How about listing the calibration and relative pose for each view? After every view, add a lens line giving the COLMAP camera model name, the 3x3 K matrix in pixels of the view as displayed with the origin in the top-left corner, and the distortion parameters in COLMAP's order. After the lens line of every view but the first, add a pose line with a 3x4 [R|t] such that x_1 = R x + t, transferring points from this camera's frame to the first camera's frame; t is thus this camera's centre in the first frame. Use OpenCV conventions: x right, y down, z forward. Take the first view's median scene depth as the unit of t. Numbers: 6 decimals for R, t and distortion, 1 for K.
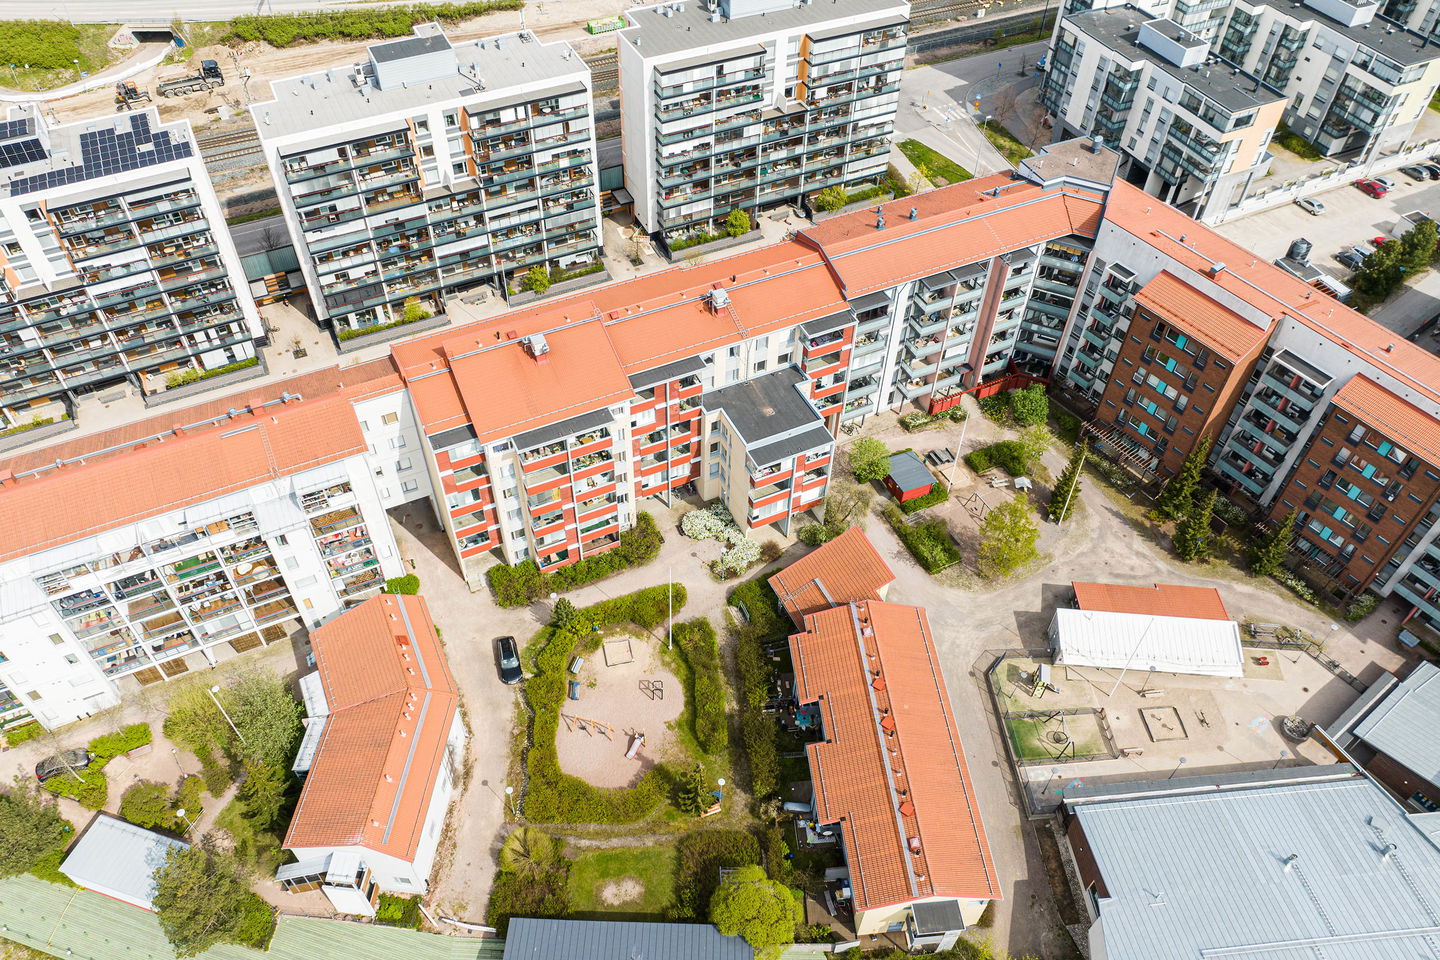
lens RADIAL K [[1088.7, 0, 703.3], [0, 1088.7, 479.6], [0, 0, 1]] dist [-0.049145, 0.005788]
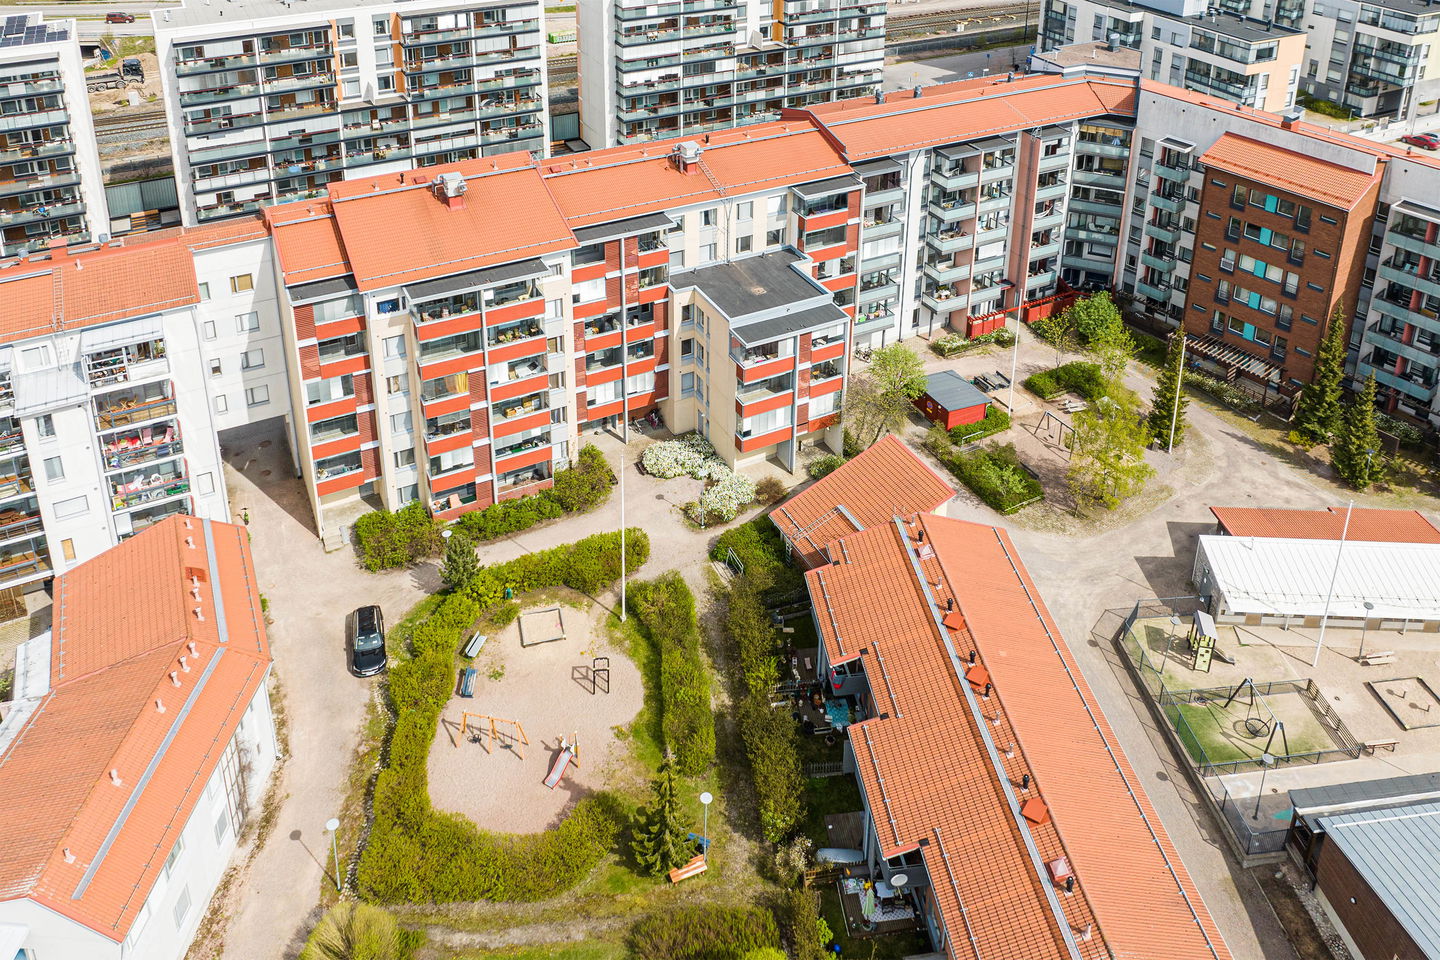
lens RADIAL K [[1060.3, 0, 724.9], [0, 1060.3, 405.2], [0, 0, 1]] dist [-0.038396, 0.003669]
pose [[0.999233, -0.016763, 0.035376, 0.009905], [0.031865, 0.873227, -0.486270, 0.351591], [-0.022740, 0.487024, 0.873092, 0.389989]]
